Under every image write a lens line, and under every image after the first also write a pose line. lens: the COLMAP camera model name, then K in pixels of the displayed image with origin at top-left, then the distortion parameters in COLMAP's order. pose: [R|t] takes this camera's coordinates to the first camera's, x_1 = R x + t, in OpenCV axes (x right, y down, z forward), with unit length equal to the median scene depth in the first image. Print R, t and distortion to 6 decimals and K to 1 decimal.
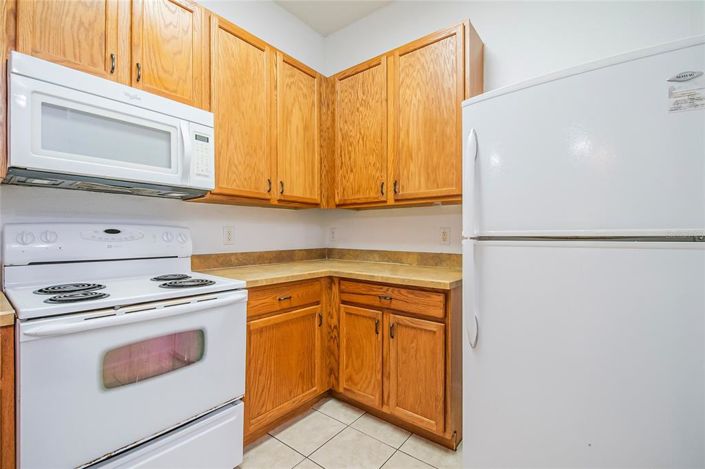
lens RADIAL K [[308.6, 0, 357.0], [0, 308.6, 236.5], [0, 0, 1]] dist [0.009032, -0.006860]
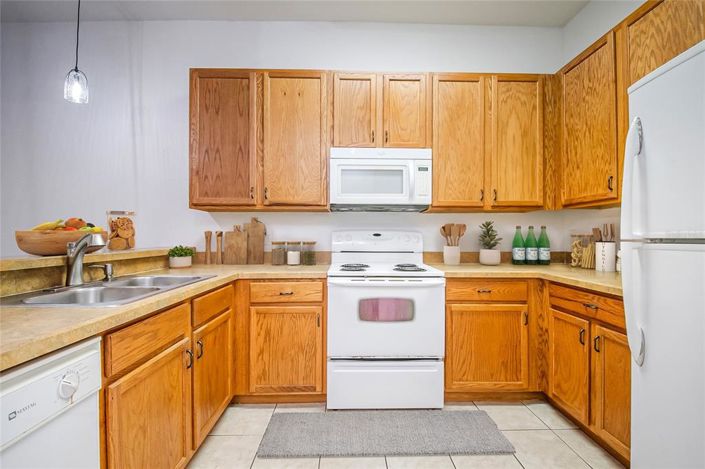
lens RADIAL K [[308.6, 0, 354.7], [0, 308.6, 236.8], [0, 0, 1]] dist [0.009032, -0.006860]
pose [[0.636433, 0.001249, -0.771331, 0.342796], [-0.005882, 0.999977, -0.003234, -0.000146], [0.771310, 0.006595, 0.636426, -0.121930]]
